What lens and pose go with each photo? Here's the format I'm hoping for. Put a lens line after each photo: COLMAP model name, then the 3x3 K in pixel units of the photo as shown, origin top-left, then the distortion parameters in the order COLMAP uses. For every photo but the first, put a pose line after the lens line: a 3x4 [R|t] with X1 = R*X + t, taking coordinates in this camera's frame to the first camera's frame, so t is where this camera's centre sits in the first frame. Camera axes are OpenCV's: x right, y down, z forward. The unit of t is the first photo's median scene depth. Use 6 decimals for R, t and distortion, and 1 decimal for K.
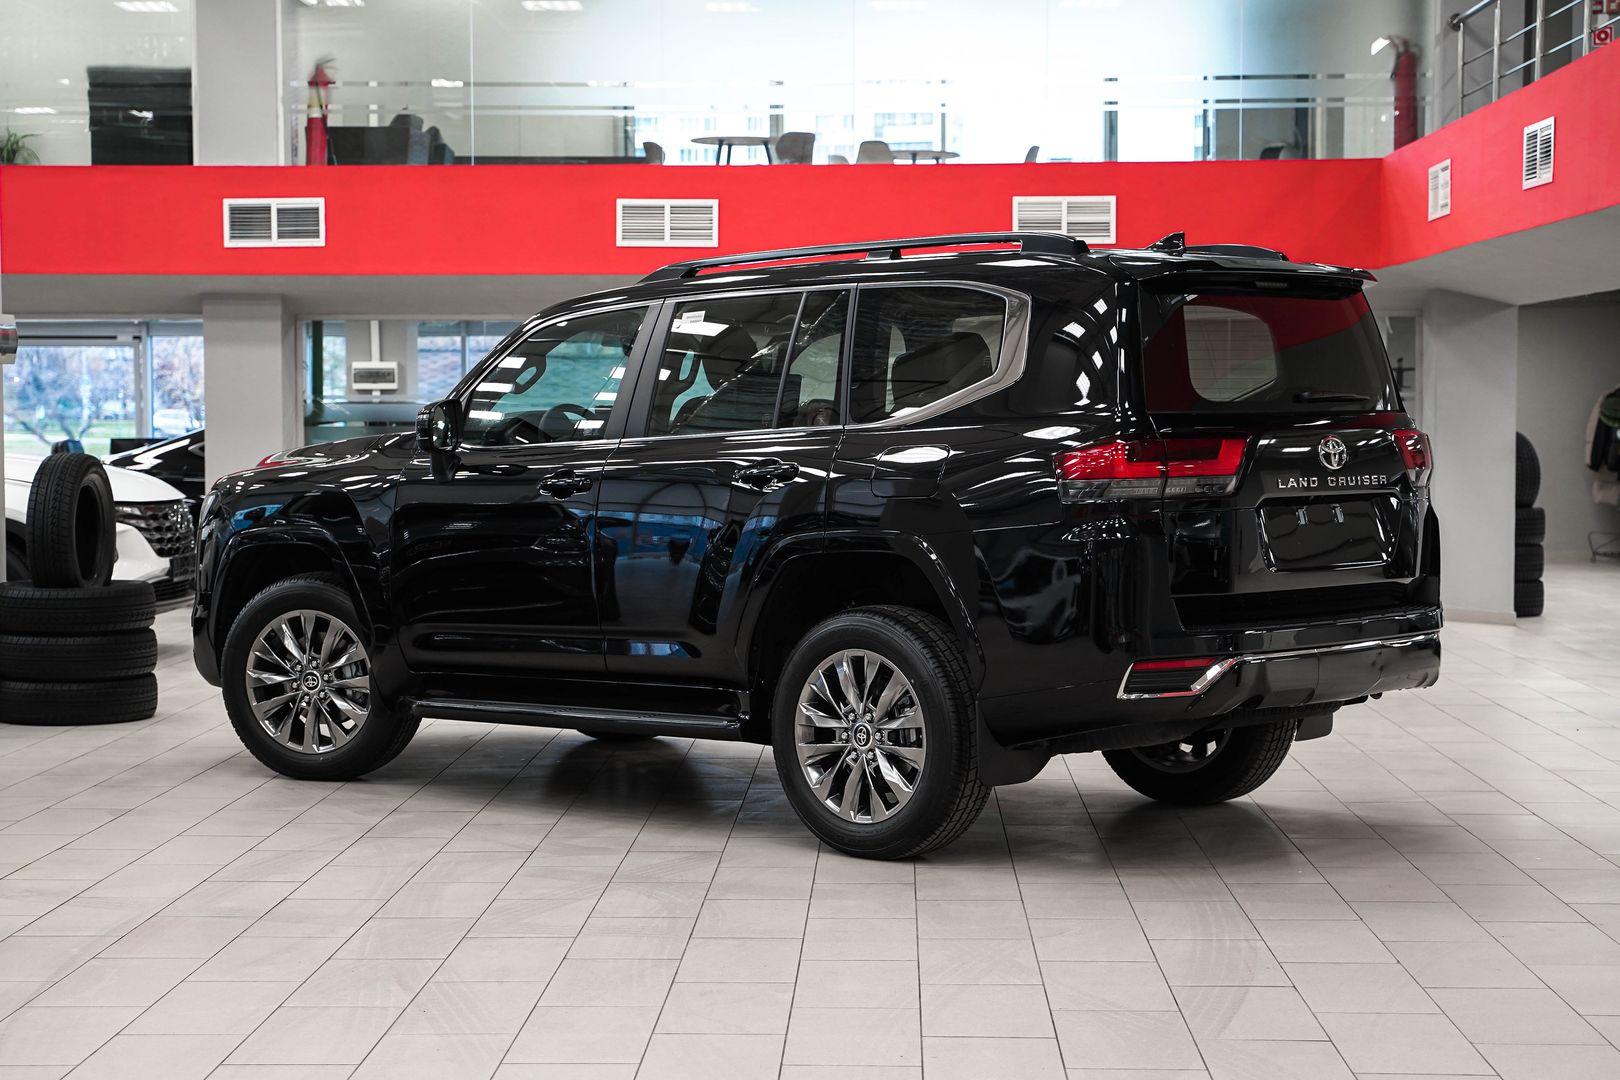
lens RADIAL K [[2491.9, 0, 802.1], [0, 2491.9, 541.6], [0, 0, 1]] dist [0.140230, 0.000000]
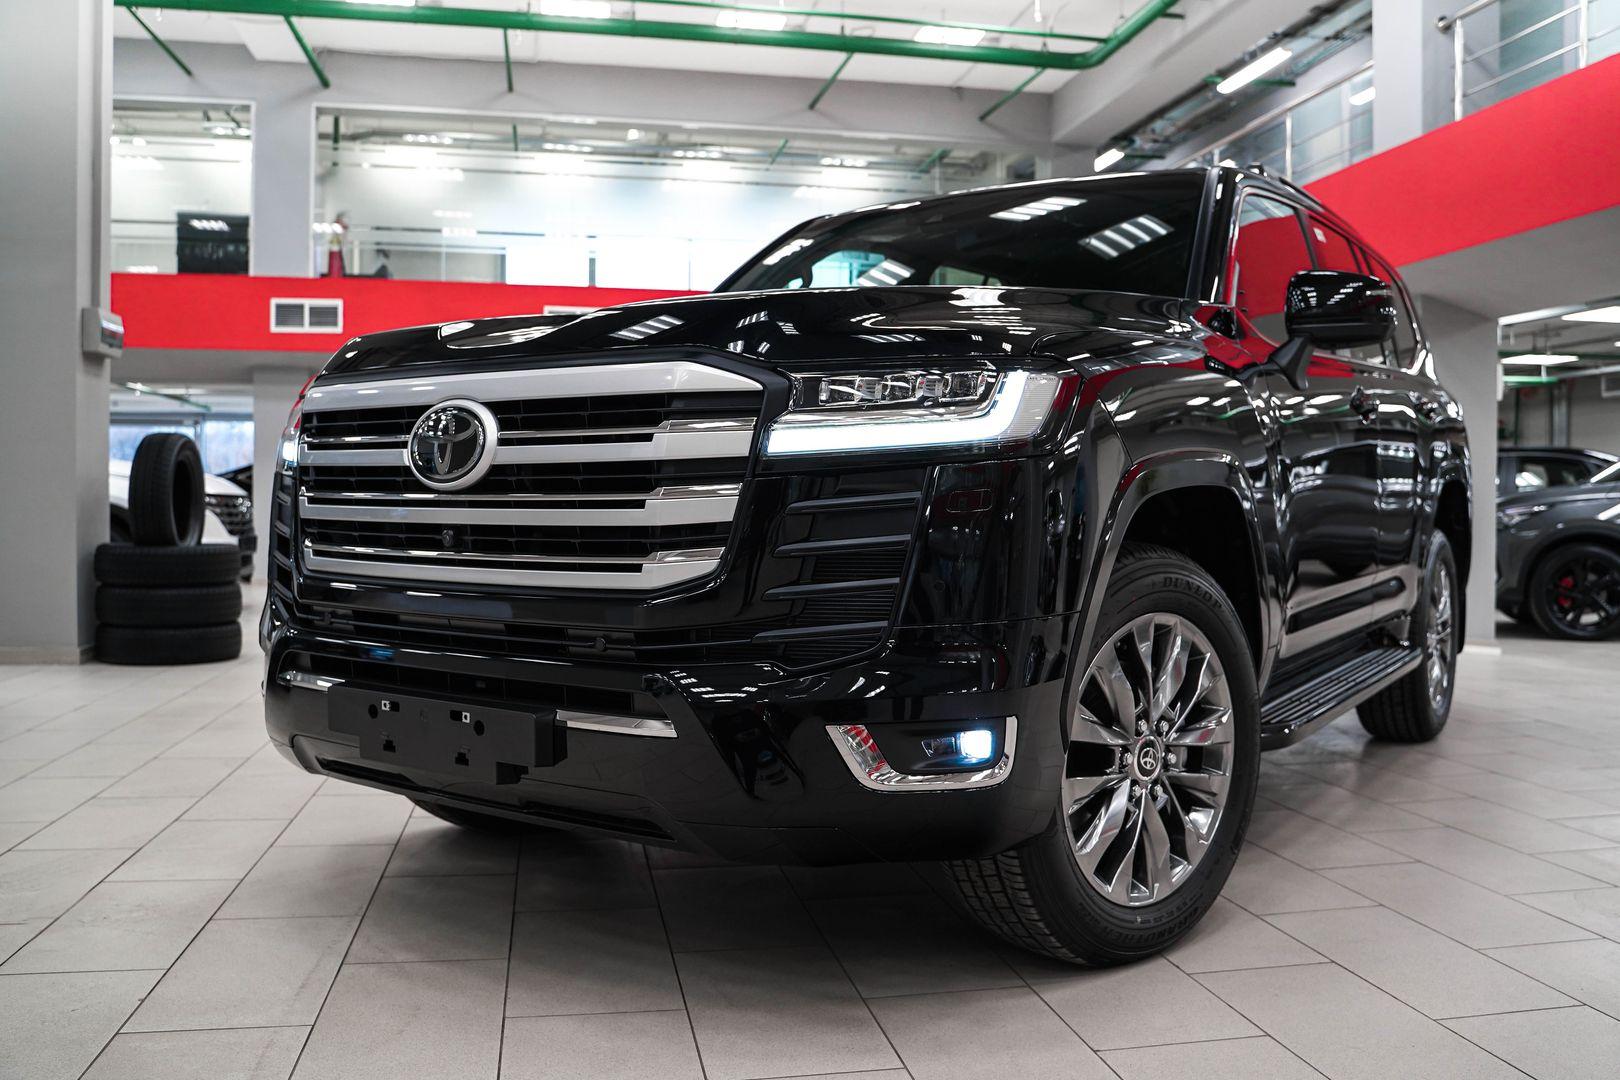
lens RADIAL K [[1227.5, 0, 809.2], [0, 1227.5, 538.2], [0, 0, 1]] dist [-0.061557, 0.006412]
pose [[0.975755, 0.003288, 0.218843, -0.077807], [0.001130, 0.999798, -0.020063, 0.016175], [-0.218864, 0.019824, 0.975554, 0.248401]]
